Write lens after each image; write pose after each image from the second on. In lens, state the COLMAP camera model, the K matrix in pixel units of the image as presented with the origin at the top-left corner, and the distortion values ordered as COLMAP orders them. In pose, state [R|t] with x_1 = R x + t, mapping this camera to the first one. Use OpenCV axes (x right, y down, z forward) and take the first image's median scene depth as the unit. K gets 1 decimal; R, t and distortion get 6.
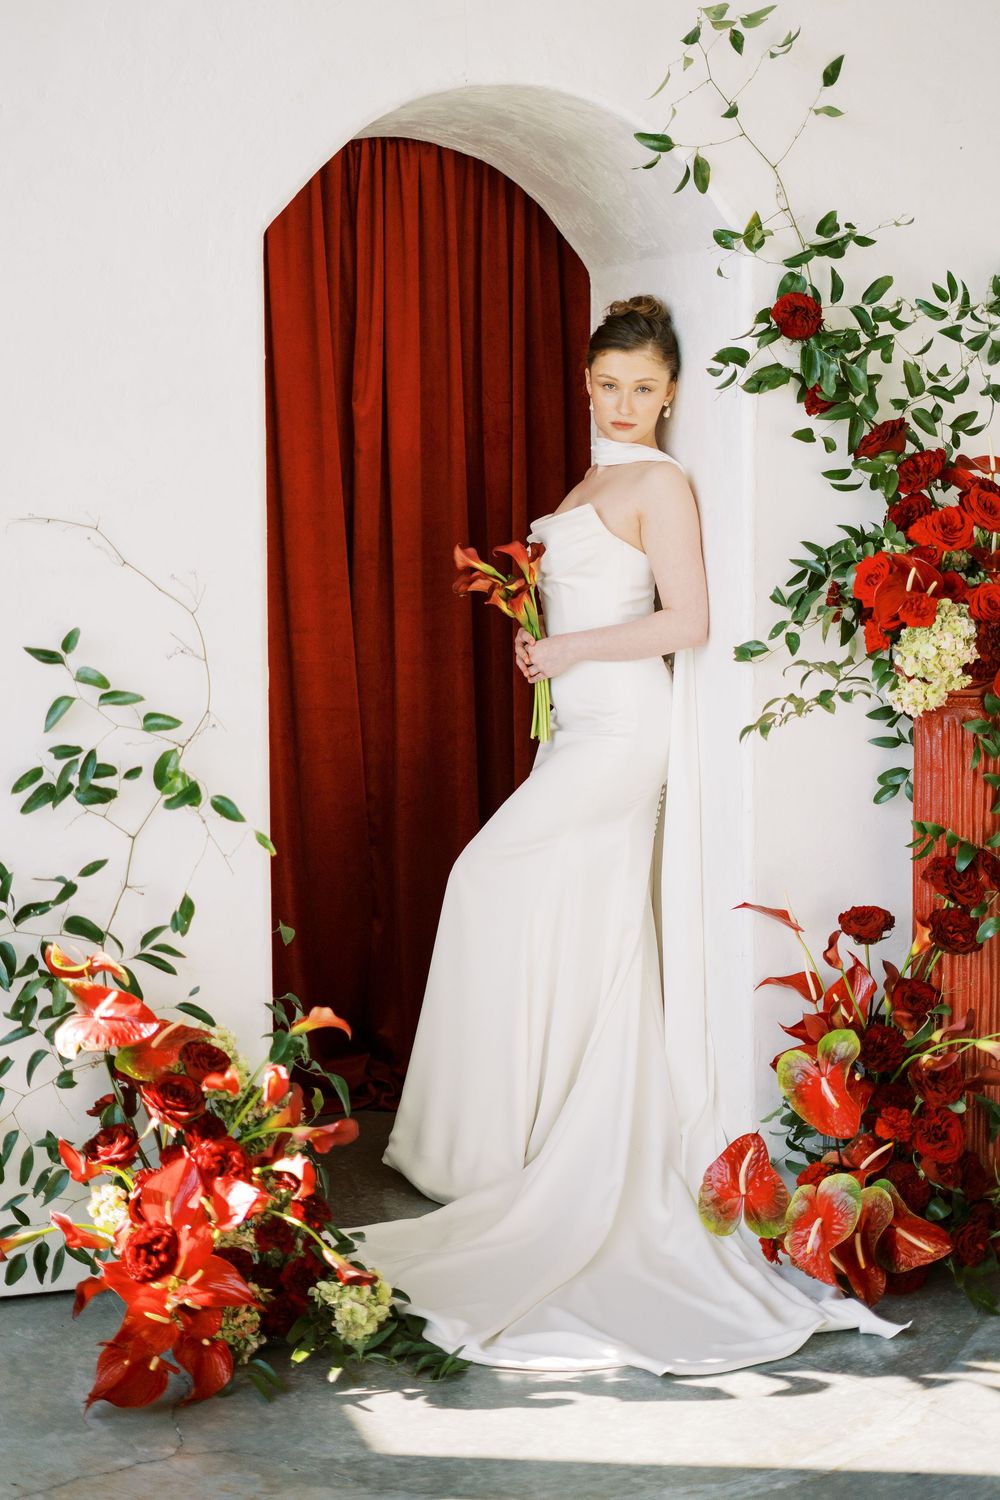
lens RADIAL K [[2435.1, 0, 455.1], [0, 2435.1, 677.2], [0, 0, 1]] dist [-0.026819, -0.027042]
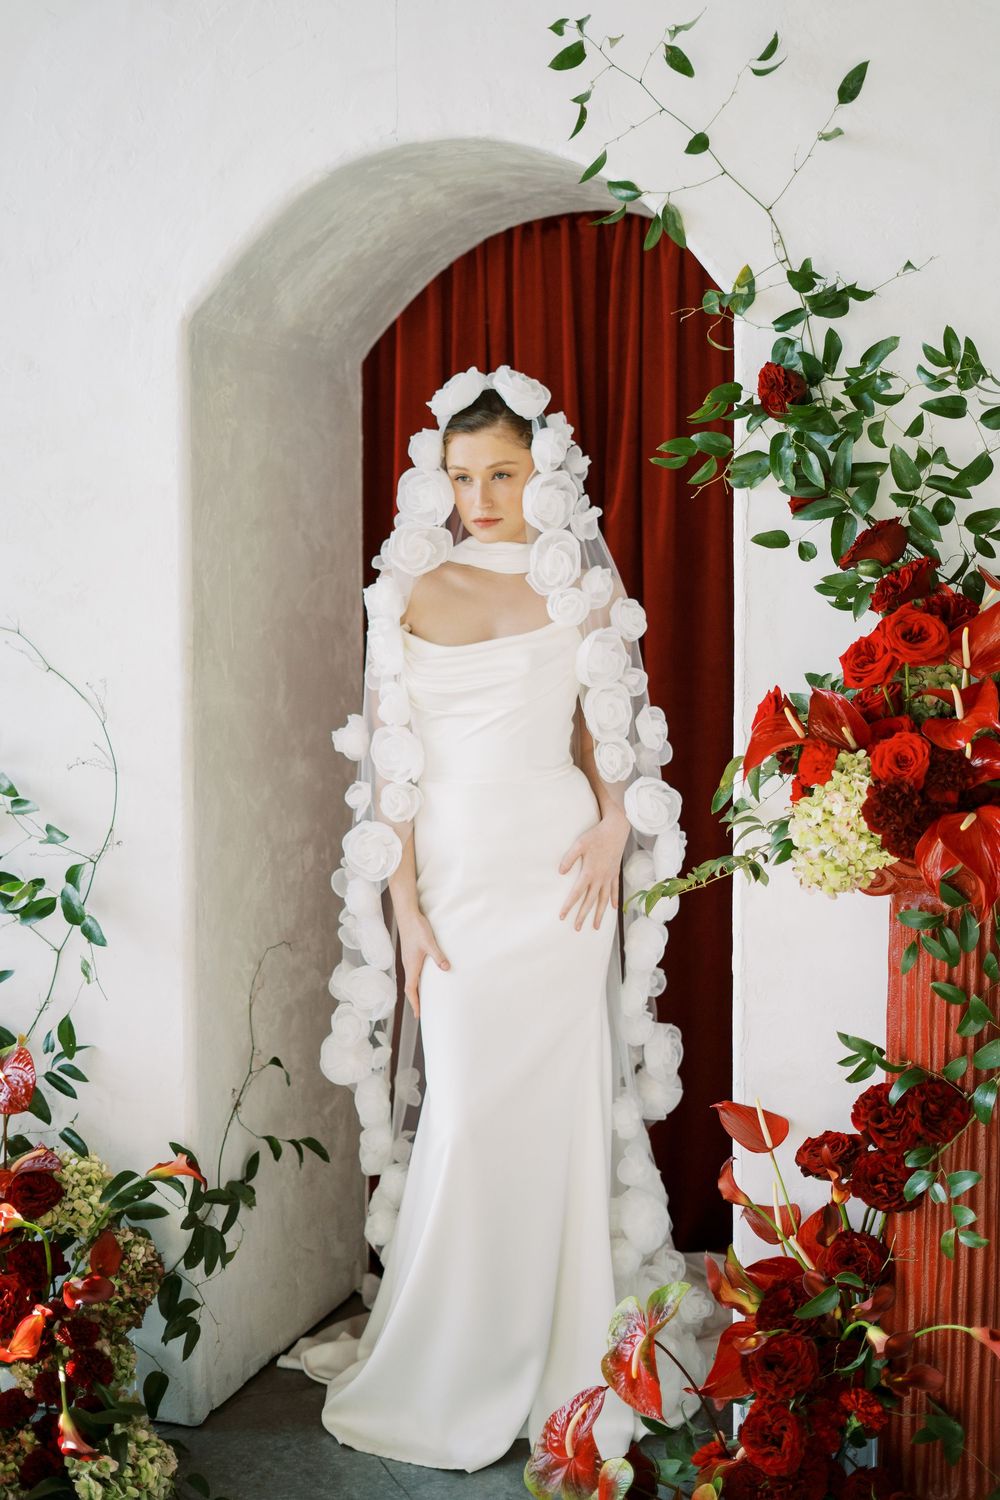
lens RADIAL K [[2279.1, 0, 506.9], [0, 2279.1, 768.7], [0, 0, 1]] dist [-0.015695, -0.113961]
pose [[0.830638, 0.056618, -0.553927, 0.505146], [-0.059261, 0.998156, 0.013160, -0.028981], [0.553651, 0.021895, 0.832461, 0.333013]]
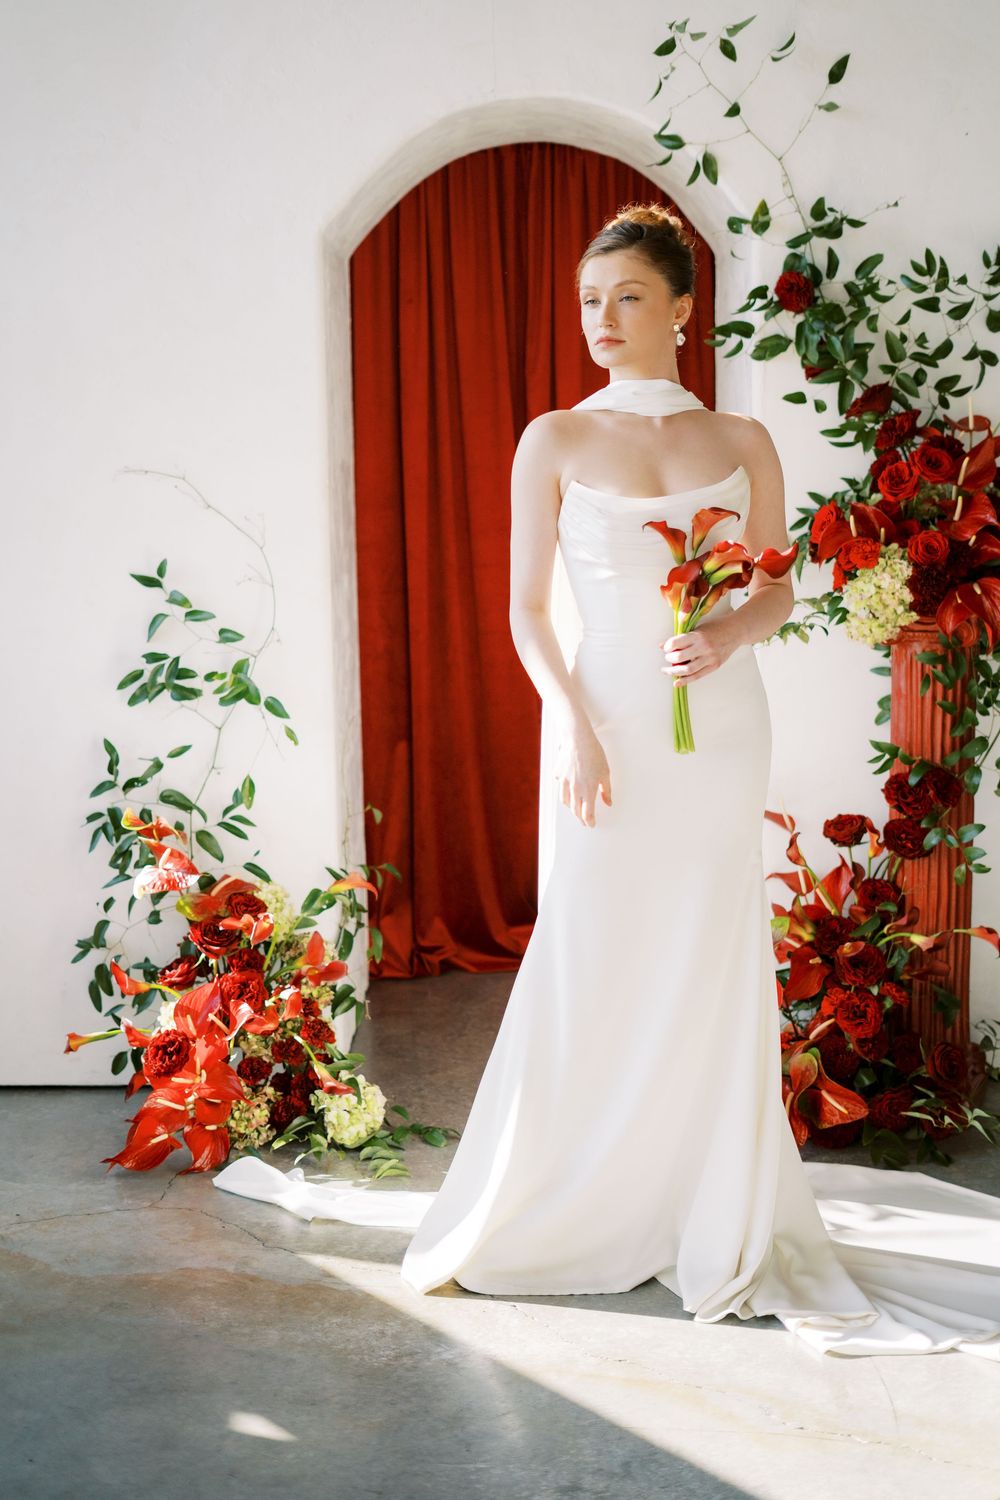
lens RADIAL K [[2183.8, 0, 502.7], [0, 2183.8, 760.1], [0, 0, 1]] dist [-0.015992, -0.056566]
pose [[0.956078, 0.040349, -0.290323, 0.323381], [-0.020792, 0.997321, 0.070137, 0.000610], [0.292375, -0.061020, 0.954355, -0.023291]]
